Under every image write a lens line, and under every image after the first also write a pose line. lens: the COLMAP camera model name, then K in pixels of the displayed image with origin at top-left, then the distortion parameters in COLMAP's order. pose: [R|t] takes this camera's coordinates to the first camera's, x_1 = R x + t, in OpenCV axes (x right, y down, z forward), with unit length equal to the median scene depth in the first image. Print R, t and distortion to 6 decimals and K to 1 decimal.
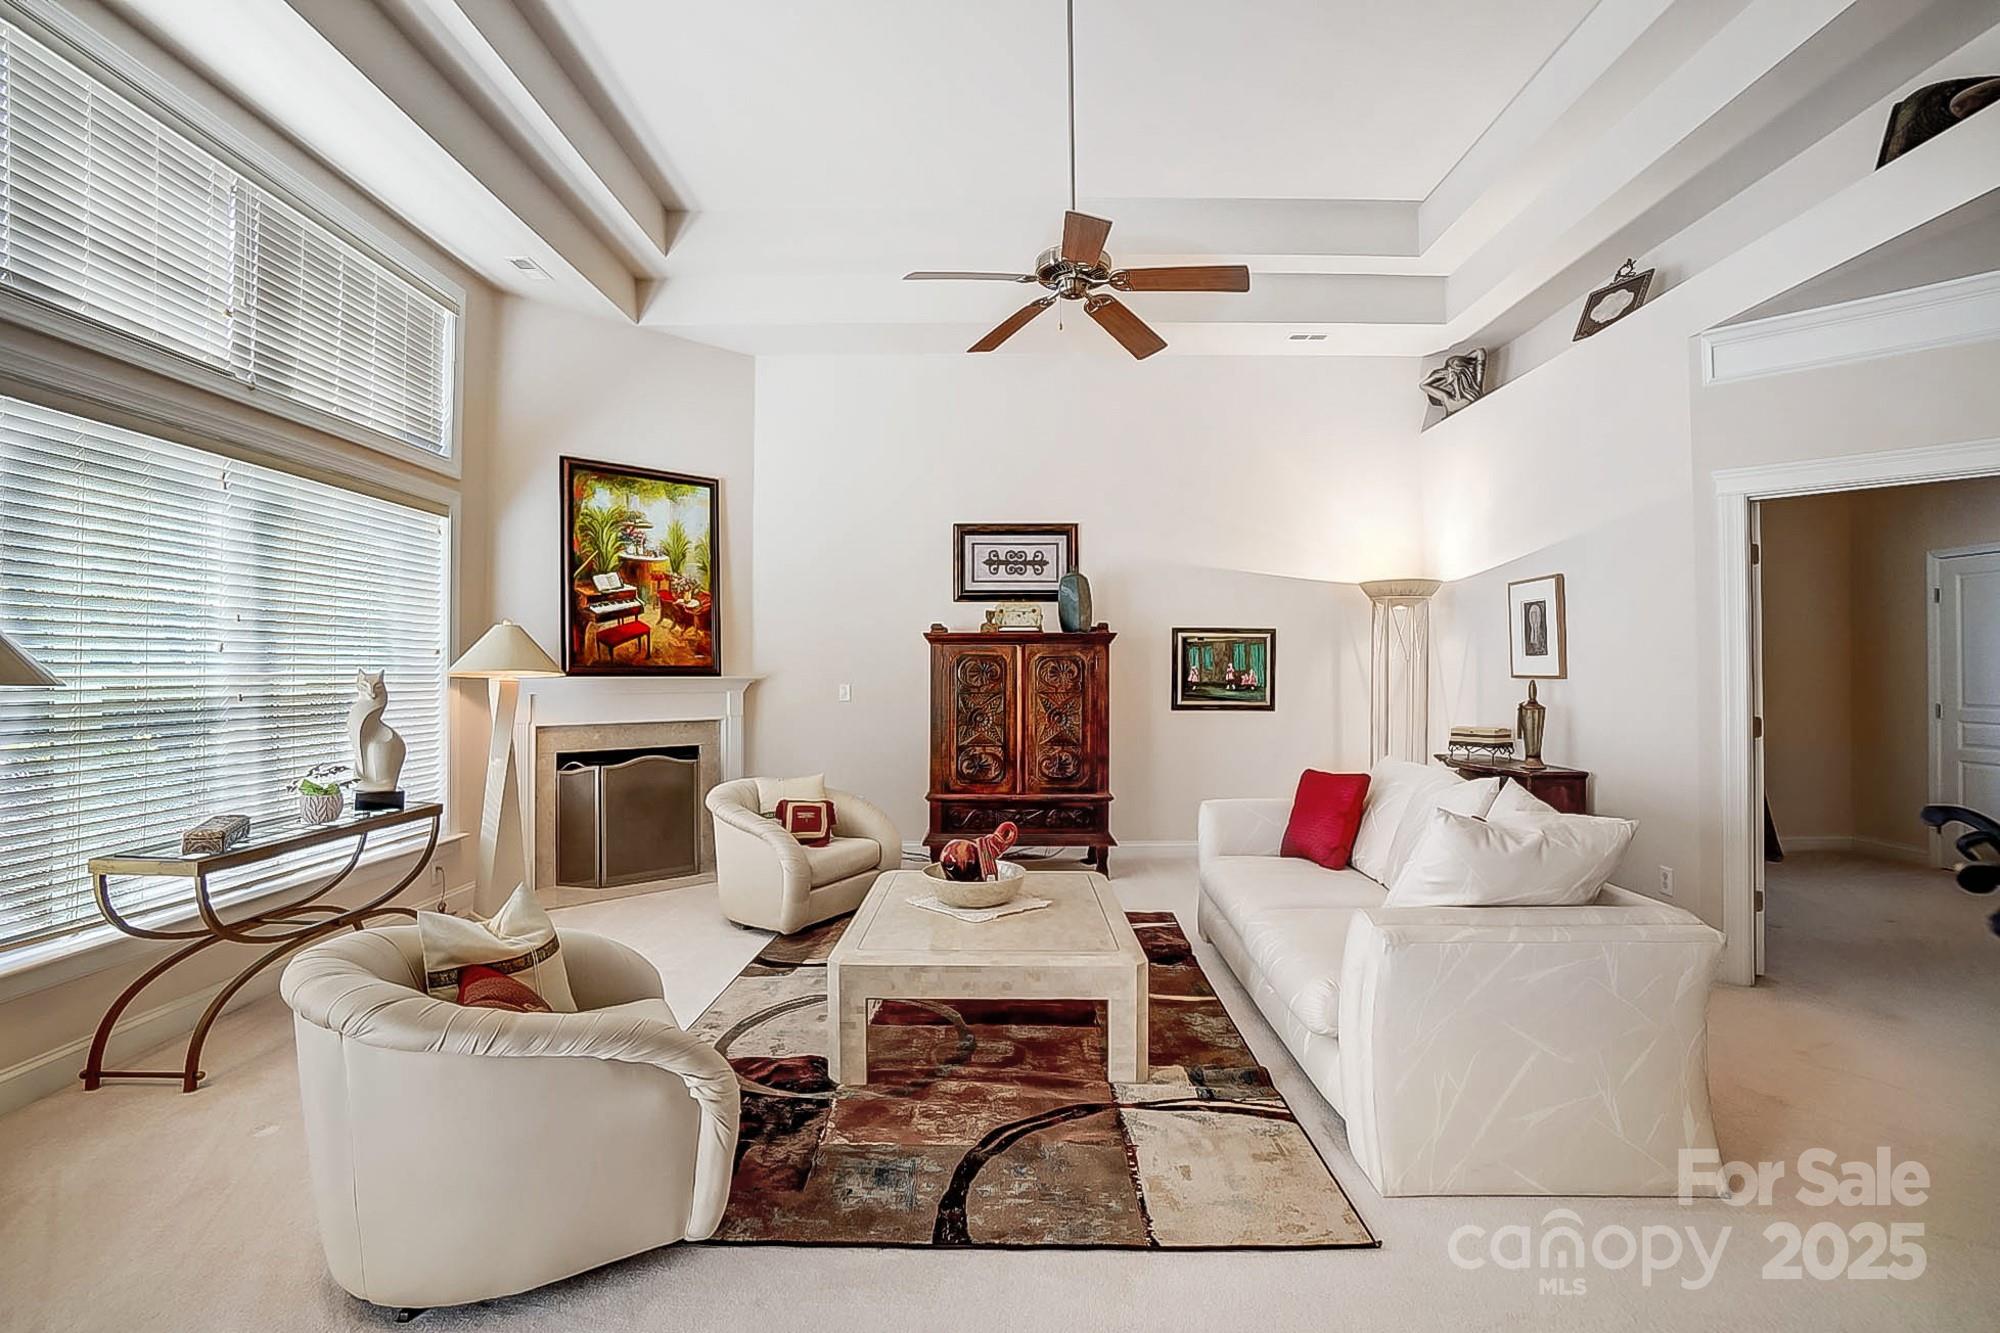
lens RADIAL K [[890.7, 0, 995.2], [0, 890.7, 659.6], [0, 0, 1]] dist [-0.065954, 0.026568]
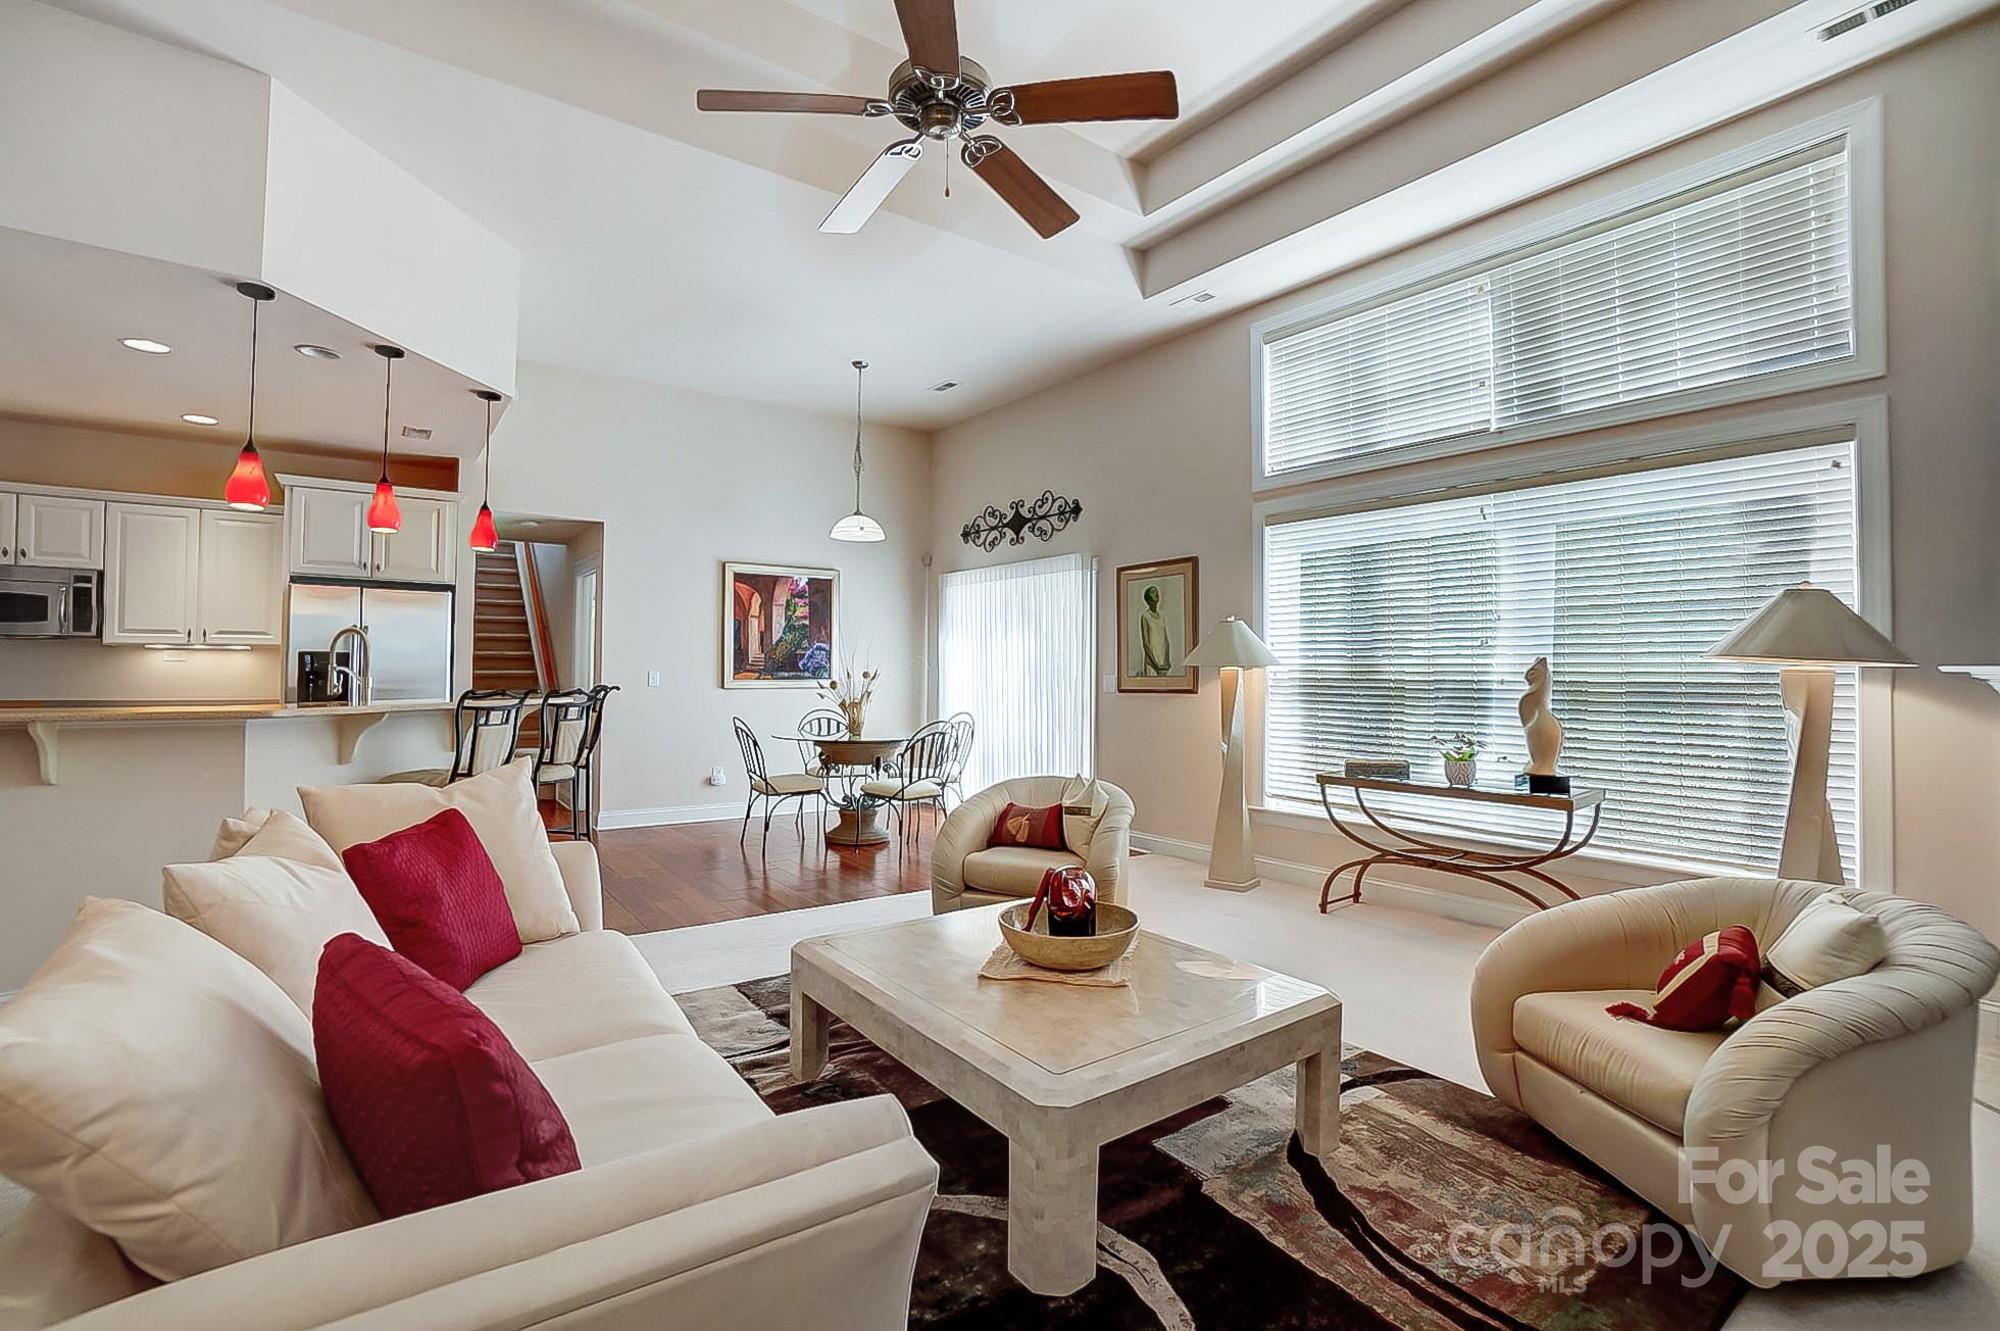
lens RADIAL K [[890.7, 0, 995.2], [0, 890.7, 658.6], [0, 0, 1]] dist [-0.065954, 0.026568]
pose [[-0.803525, -0.012552, -0.595138, 0.273178], [0.003060, 0.999677, -0.025215, 0.023287], [0.595263, -0.022082, -0.803228, 0.921932]]
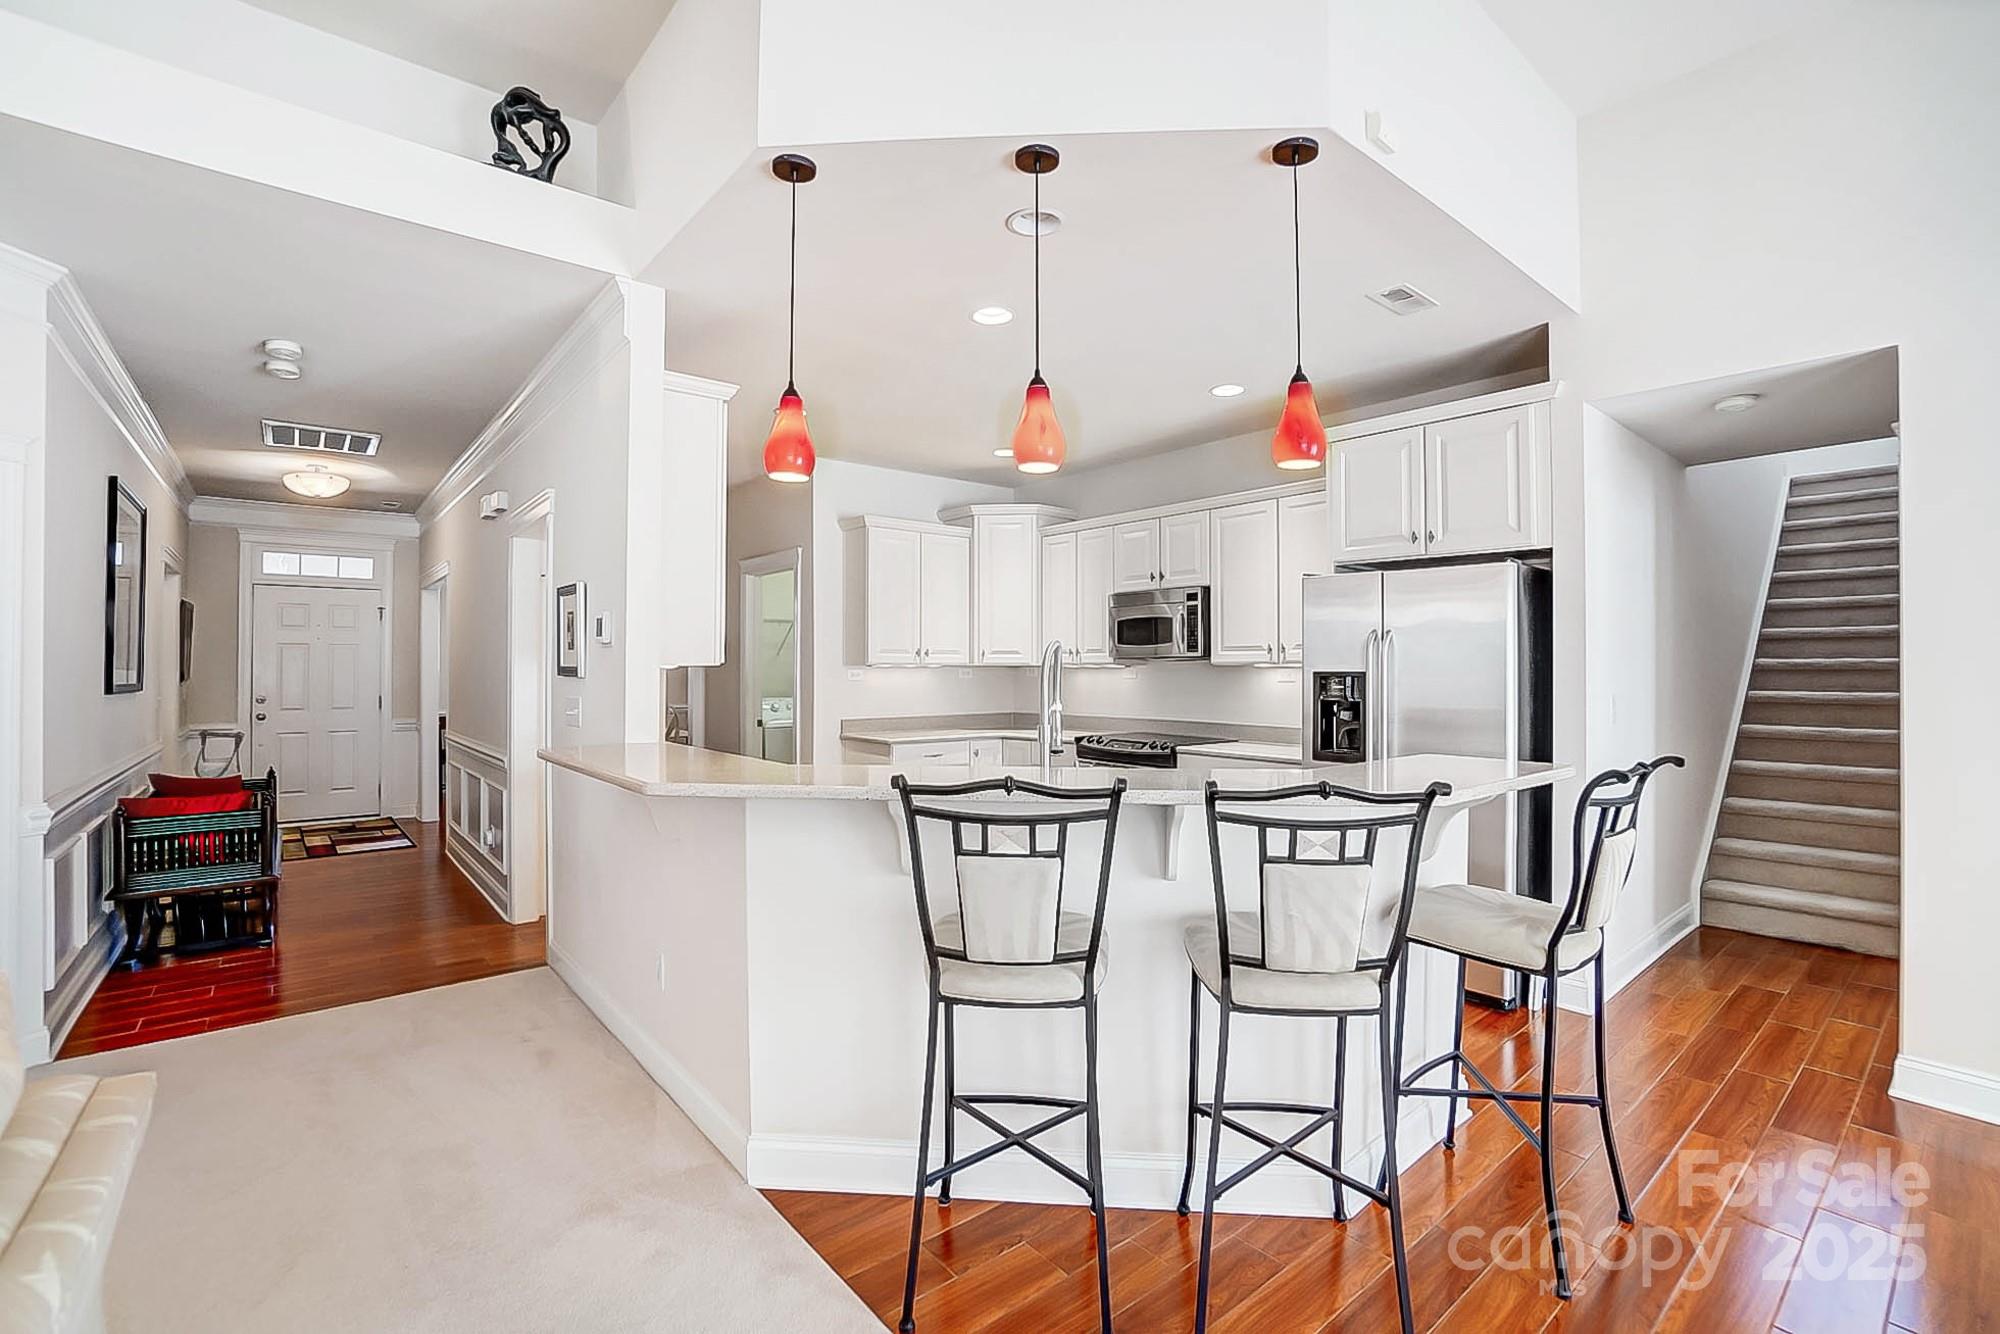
lens RADIAL K [[891.4, 0, 998.3], [0, 891.4, 660.8], [0, 0, 1]] dist [-0.051844, 0.009971]
pose [[-0.645275, 0.007979, 0.763909, -0.043196], [-0.009361, 0.999788, -0.018350, -0.003875], [-0.763893, -0.018992, -0.645064, 0.343829]]
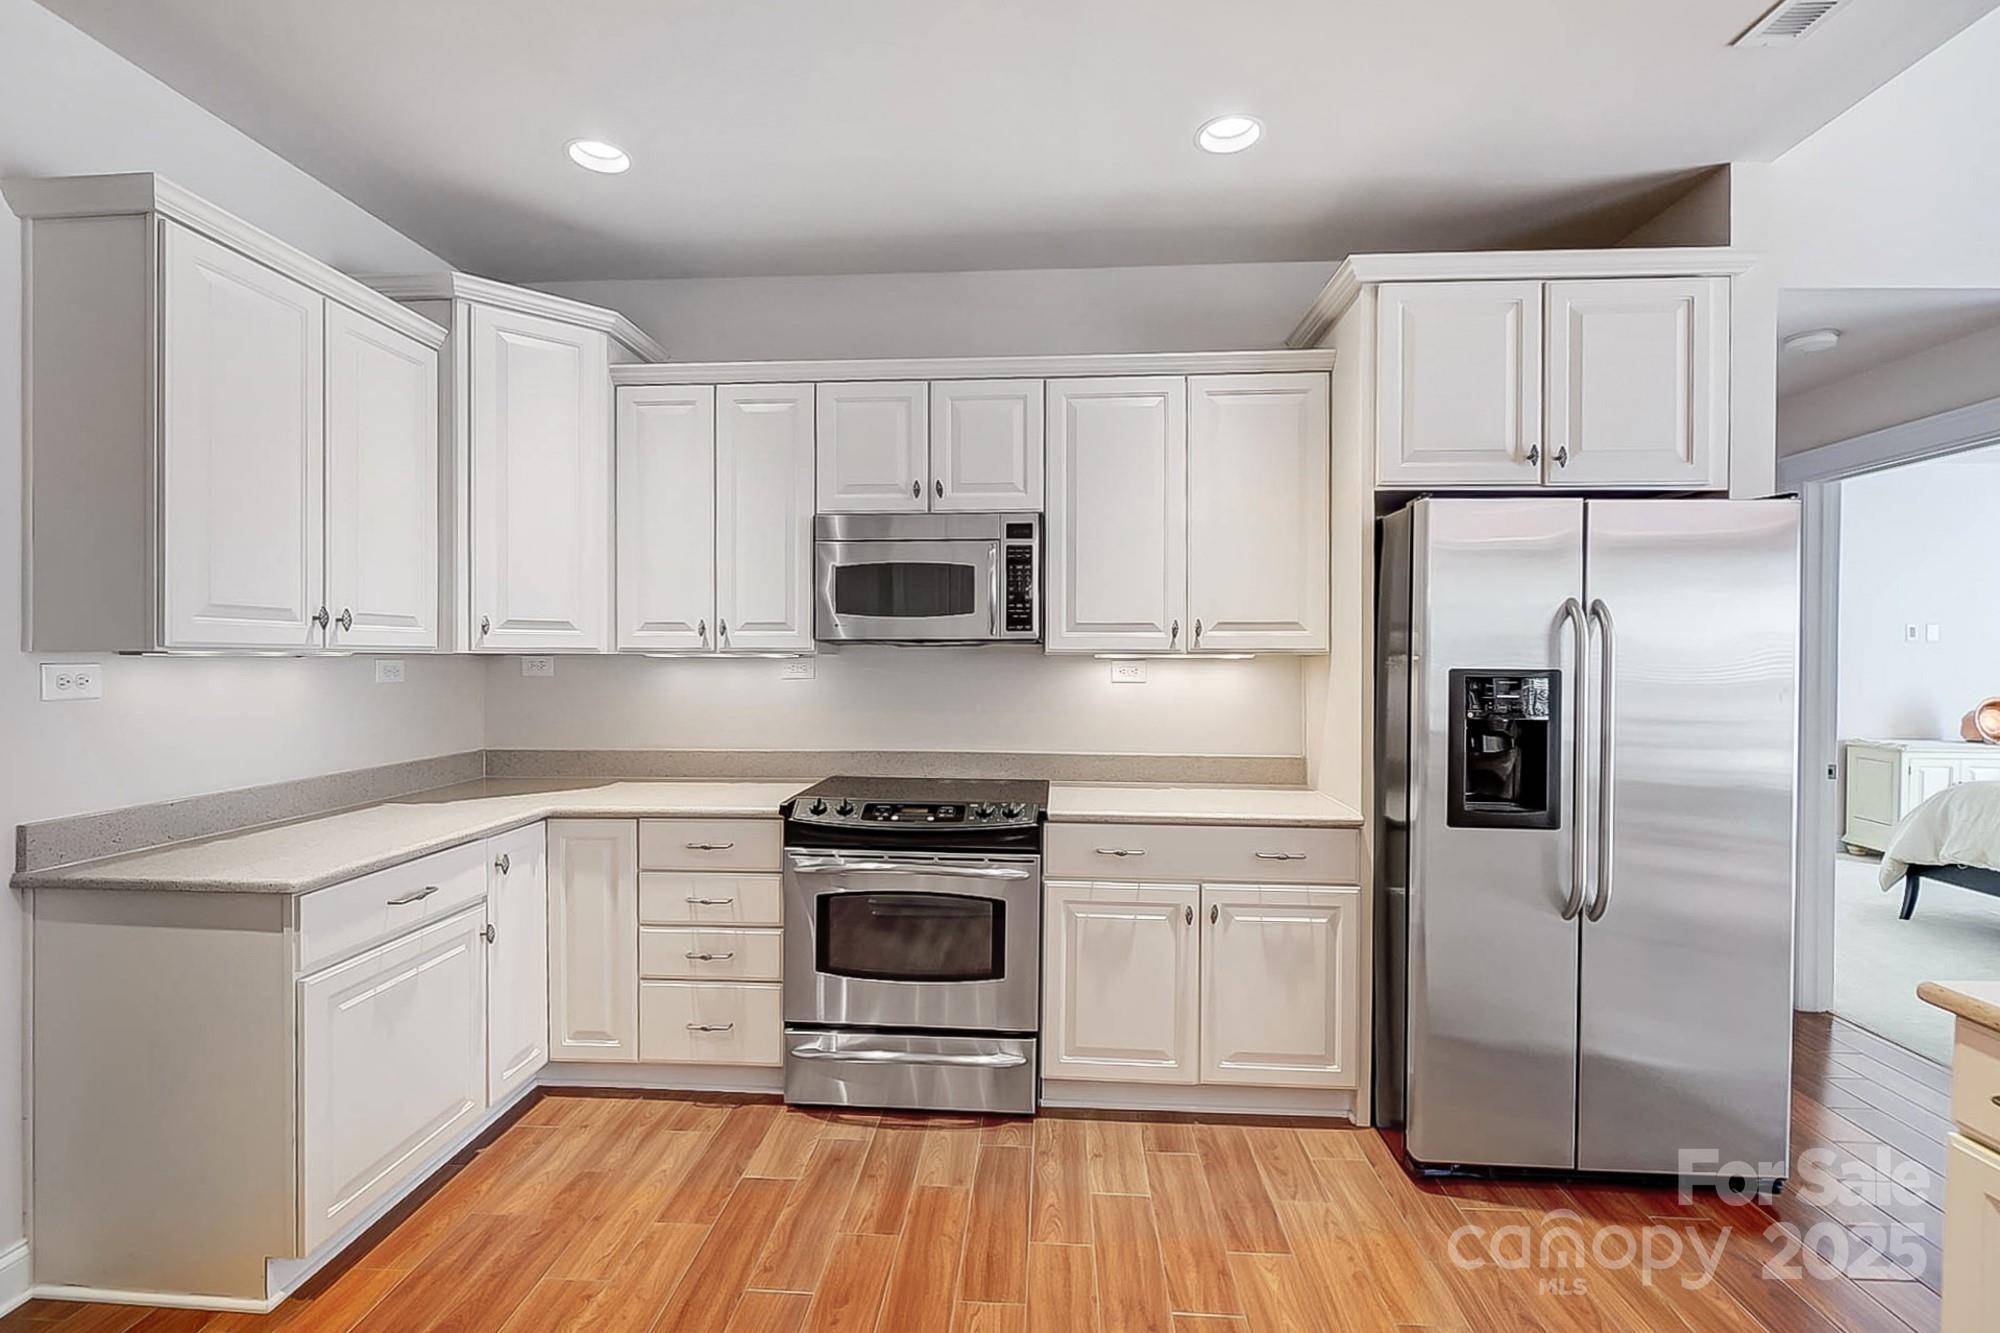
lens RADIAL K [[906.2, 0, 991.1], [0, 906.2, 661.0], [0, 0, 1]] dist [0.002791, 0.000243]
pose [[-0.998011, -0.002486, 0.062985, 0.496316], [-0.002747, 0.999988, -0.004064, -0.012359], [-0.062974, -0.004229, -0.998006, 0.119625]]
